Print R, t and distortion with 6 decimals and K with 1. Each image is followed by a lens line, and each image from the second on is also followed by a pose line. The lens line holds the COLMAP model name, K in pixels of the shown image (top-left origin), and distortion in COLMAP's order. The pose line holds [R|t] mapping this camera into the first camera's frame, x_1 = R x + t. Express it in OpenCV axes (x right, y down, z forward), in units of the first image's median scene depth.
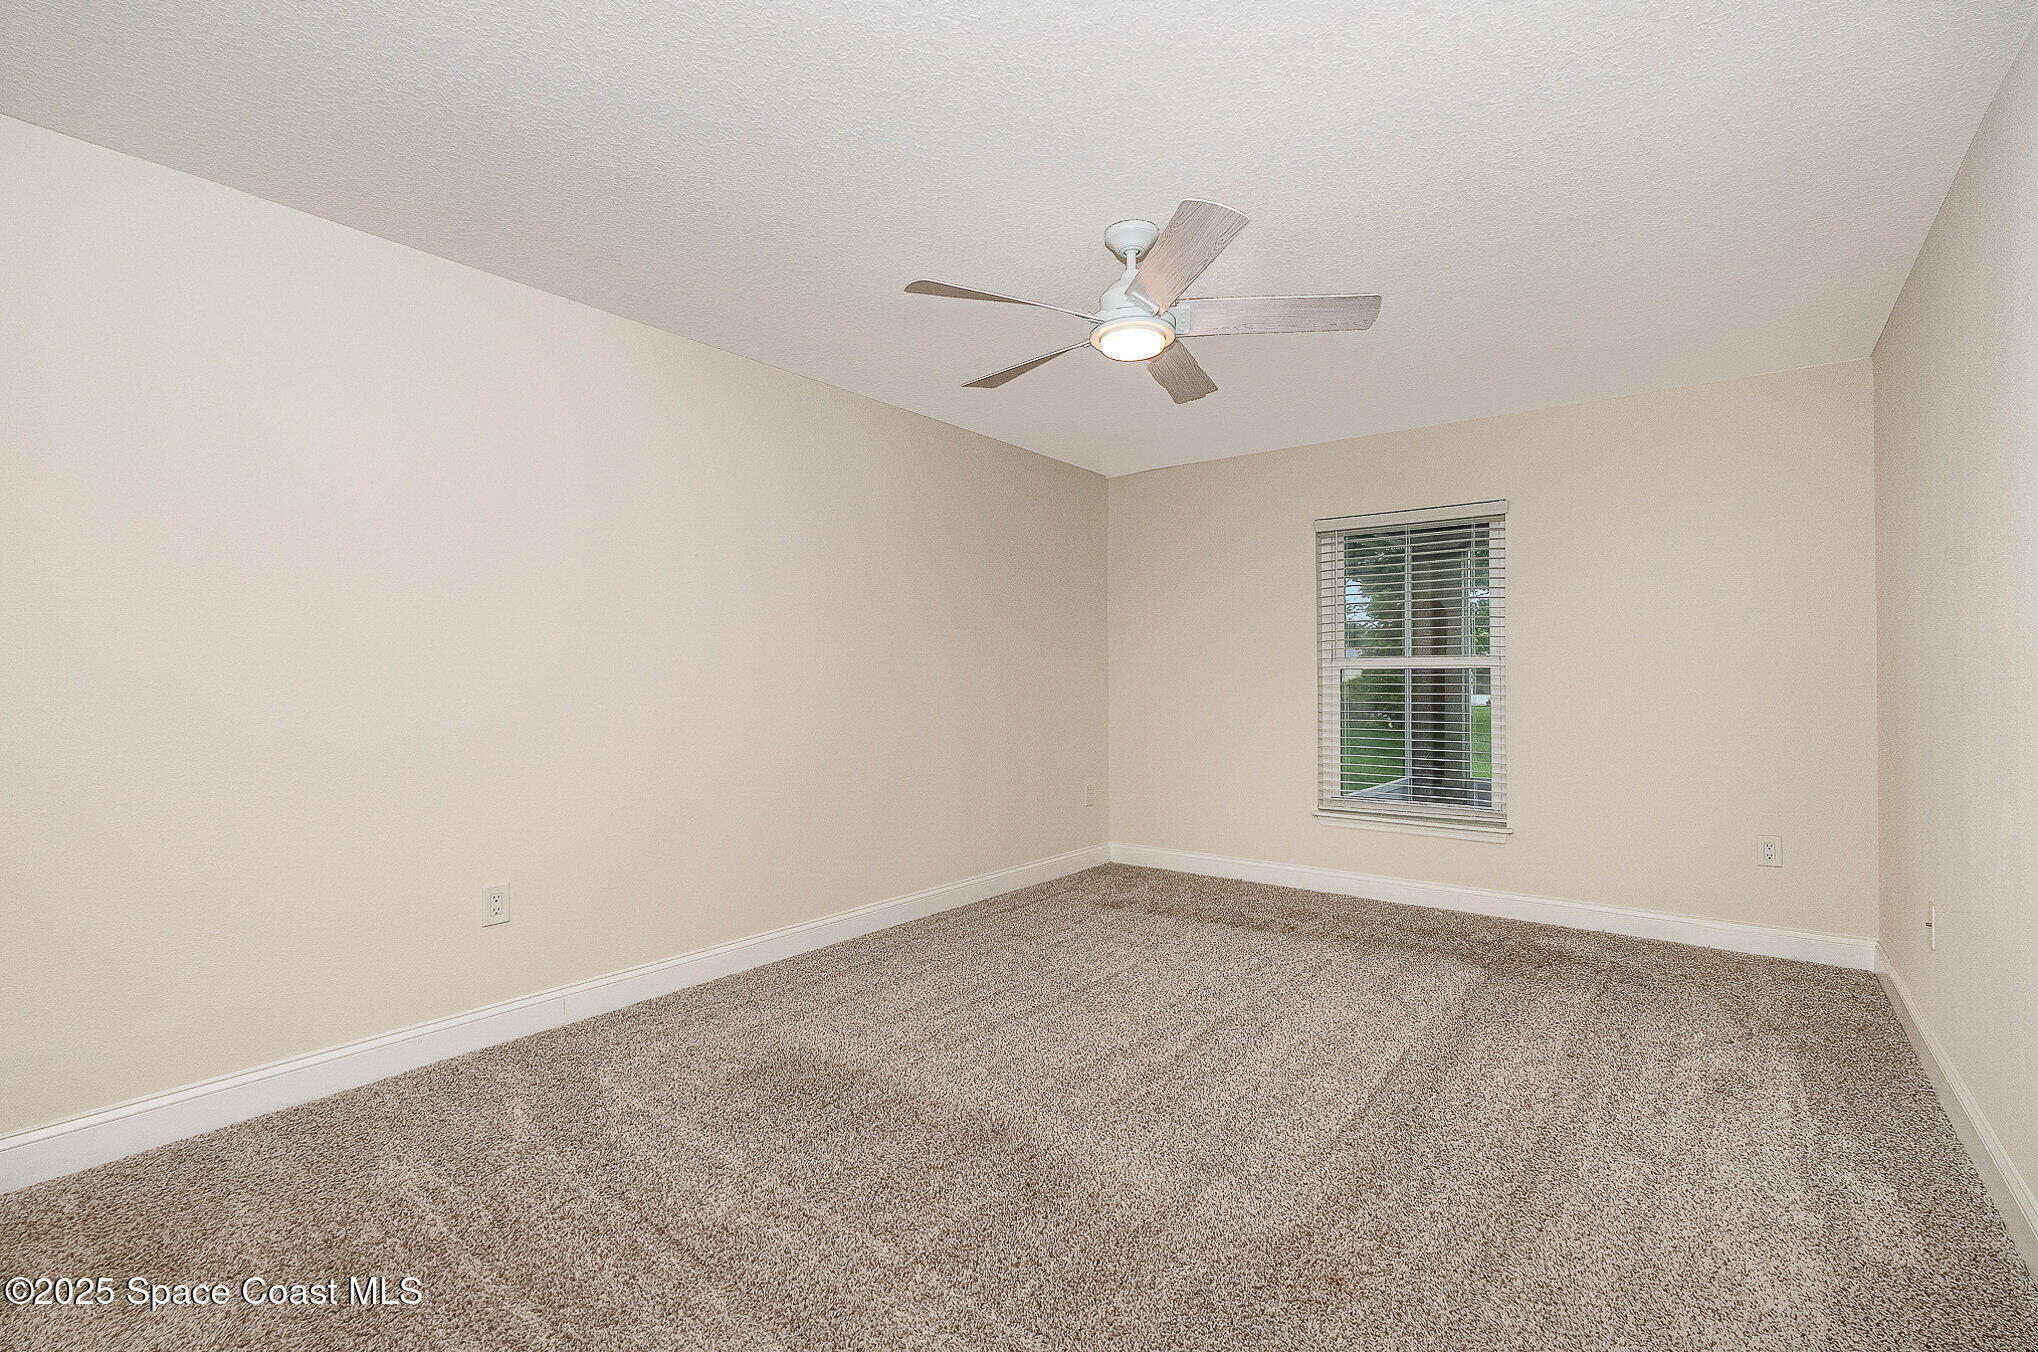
lens RADIAL K [[925.2, 0, 1027.2], [0, 925.2, 672.5], [0, 0, 1]] dist [0.001599, 0.000147]
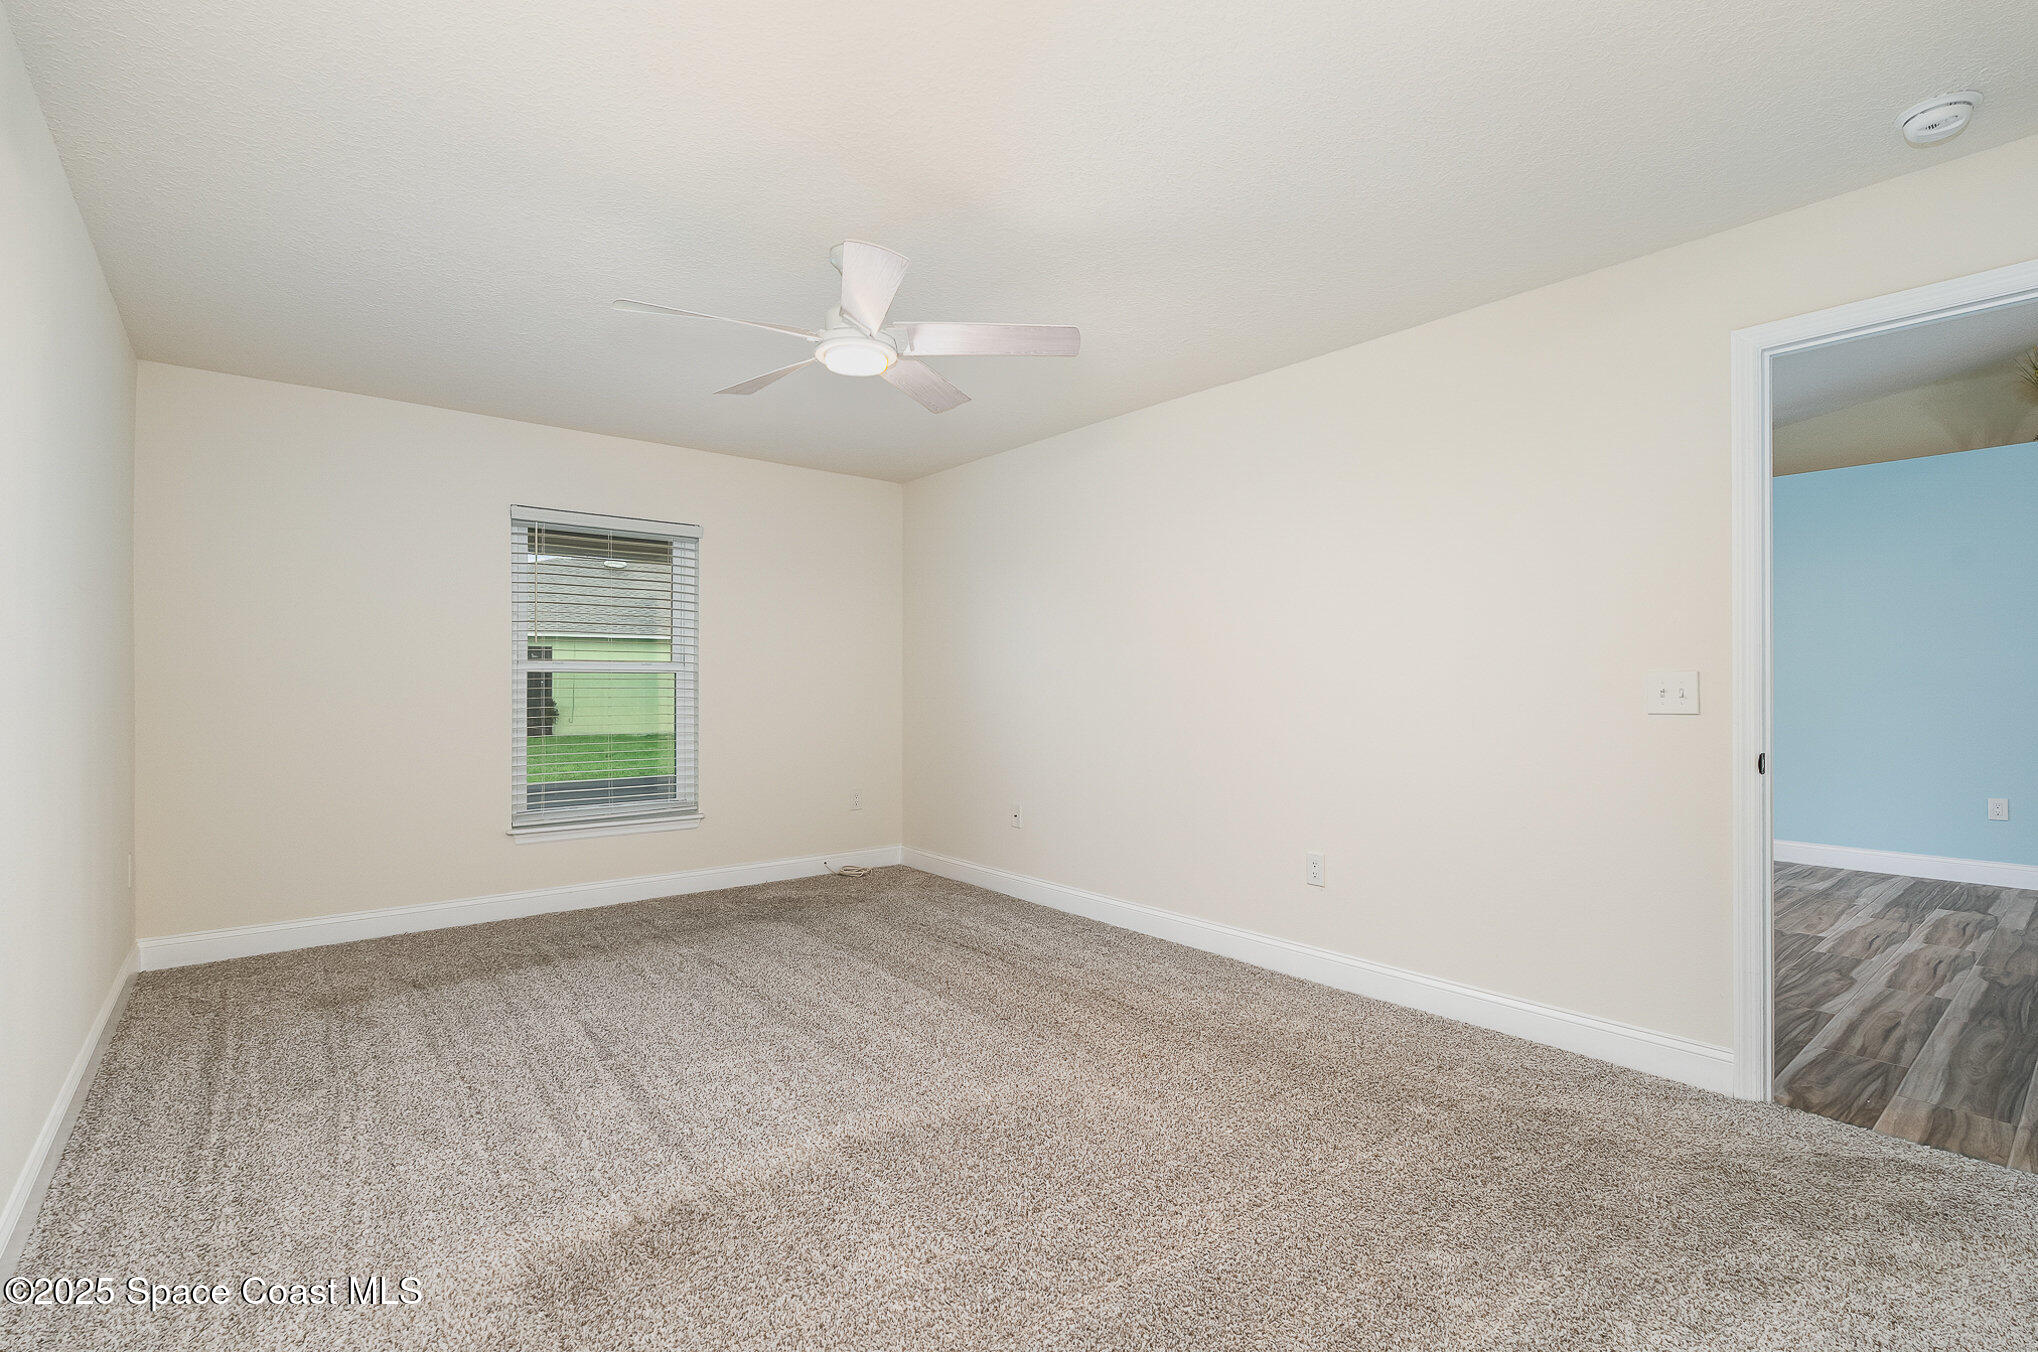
lens RADIAL K [[925.2, 0, 1026.3], [0, 925.2, 673.6], [0, 0, 1]] dist [0.001599, 0.000147]
pose [[0.238955, 0.017111, 0.970880, -0.475220], [-0.003626, 0.999853, -0.016729, 0.013368], [-0.971024, 0.000477, 0.238982, 0.325529]]
